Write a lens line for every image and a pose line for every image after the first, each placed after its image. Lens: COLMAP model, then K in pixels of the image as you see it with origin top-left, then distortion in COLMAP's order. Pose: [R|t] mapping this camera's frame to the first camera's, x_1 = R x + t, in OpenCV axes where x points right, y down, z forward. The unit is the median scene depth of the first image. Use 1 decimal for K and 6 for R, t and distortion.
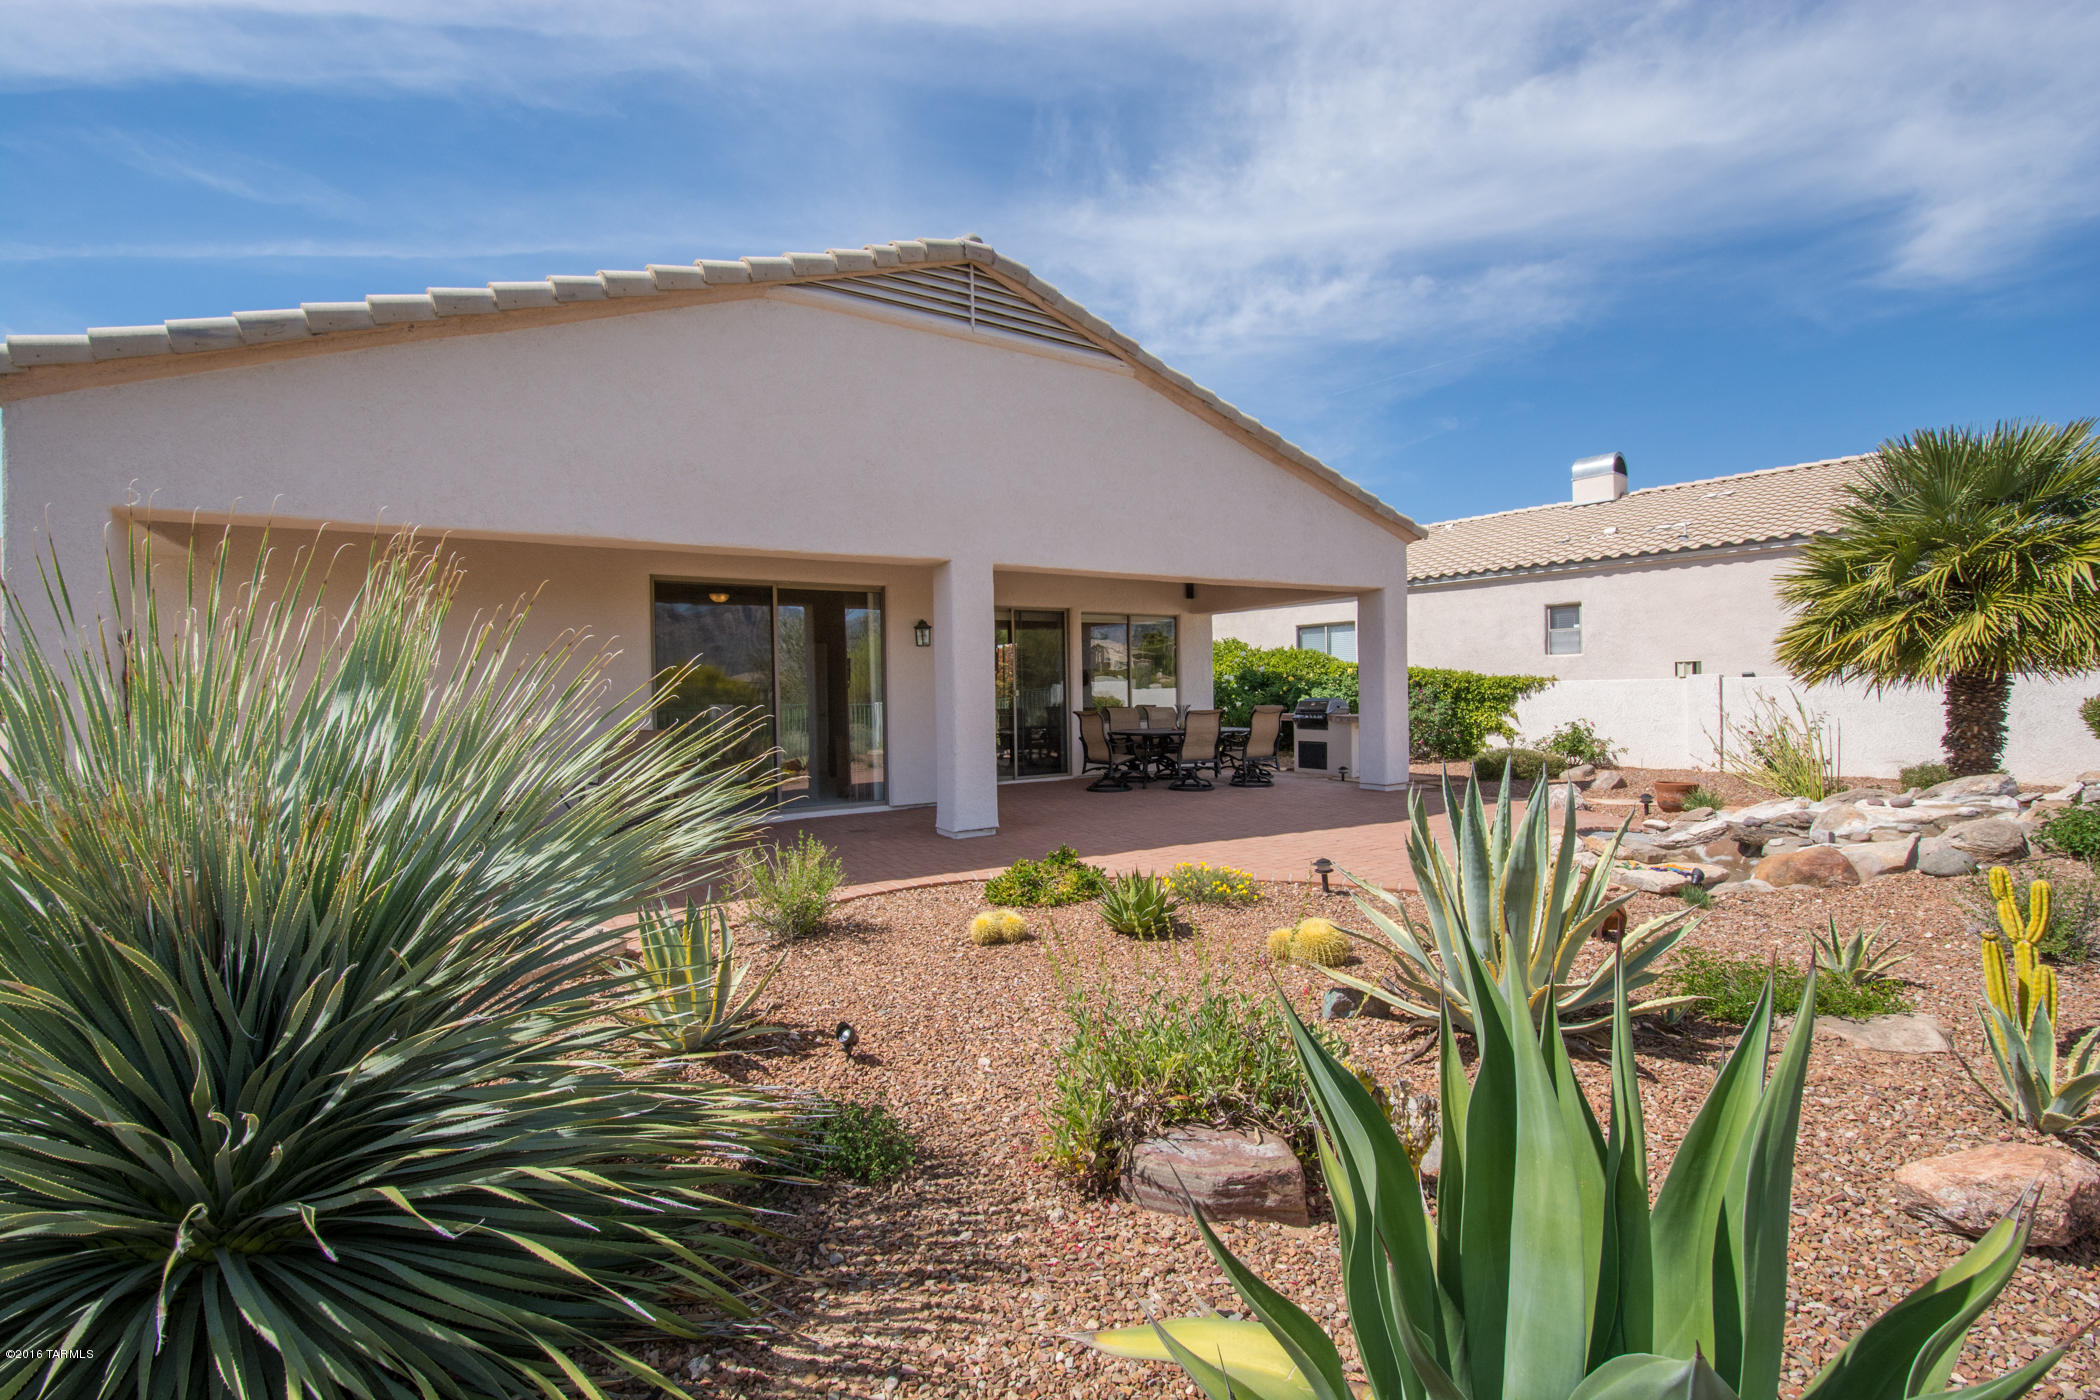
lens RADIAL K [[935.2, 0, 1001.4], [0, 935.2, 682.4], [0, 0, 1]] dist [0.011329, -0.001933]
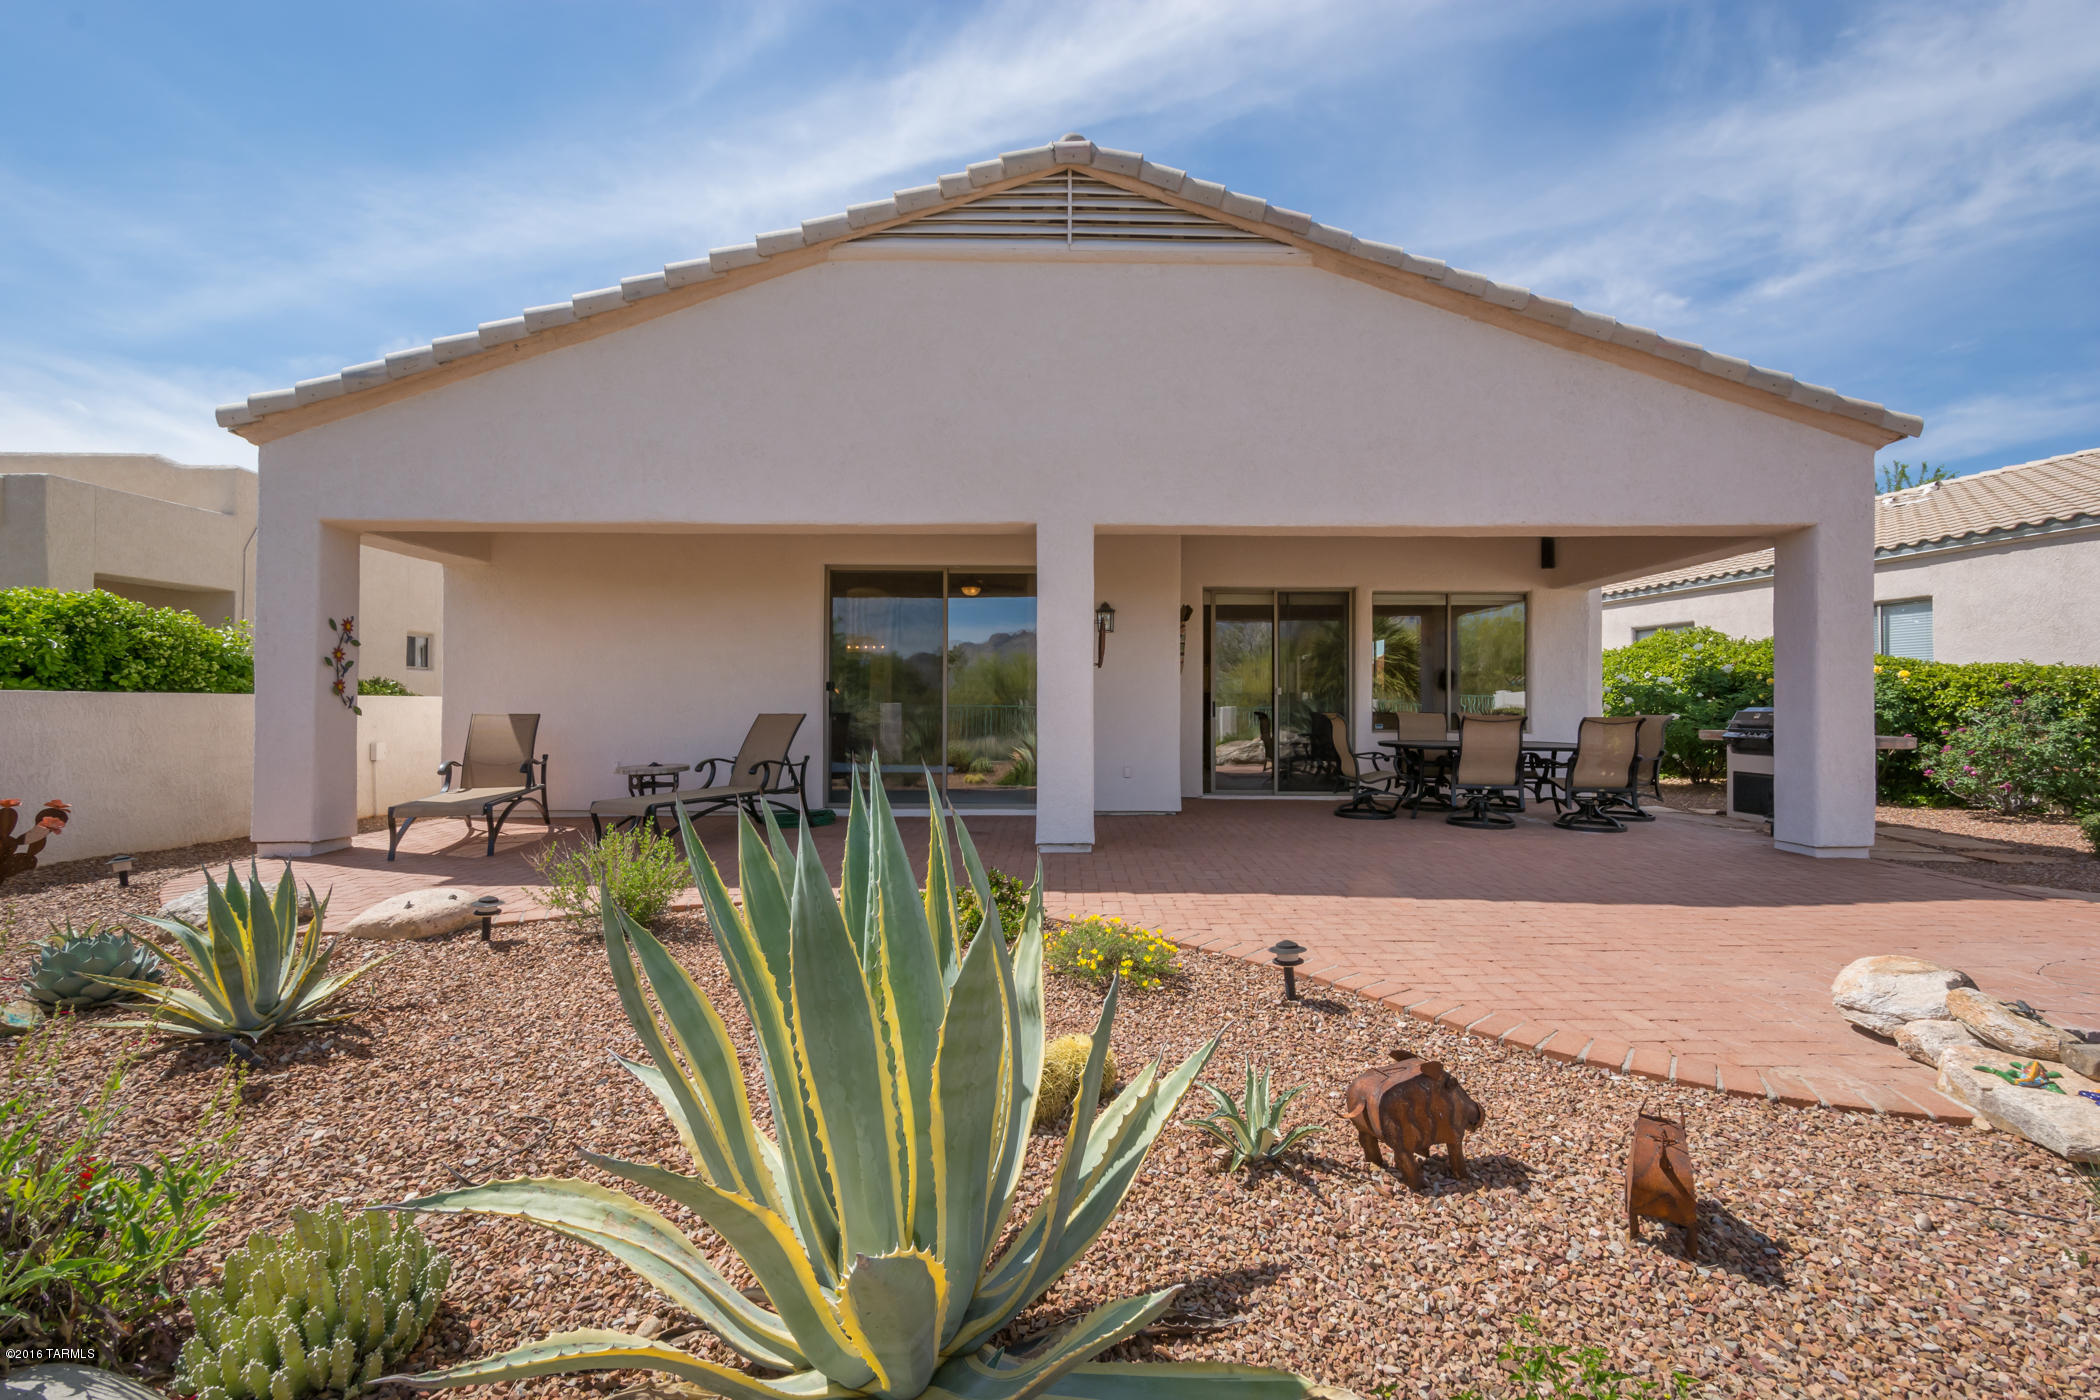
lens RADIAL K [[935.2, 0, 1019.4], [0, 935.2, 699.5], [0, 0, 1]] dist [0.011329, -0.001933]
pose [[0.852133, 0.015589, -0.523093, 0.248109], [-0.017552, 0.999845, 0.001204, 0.020548], [0.523031, 0.008155, 0.852275, 0.169026]]
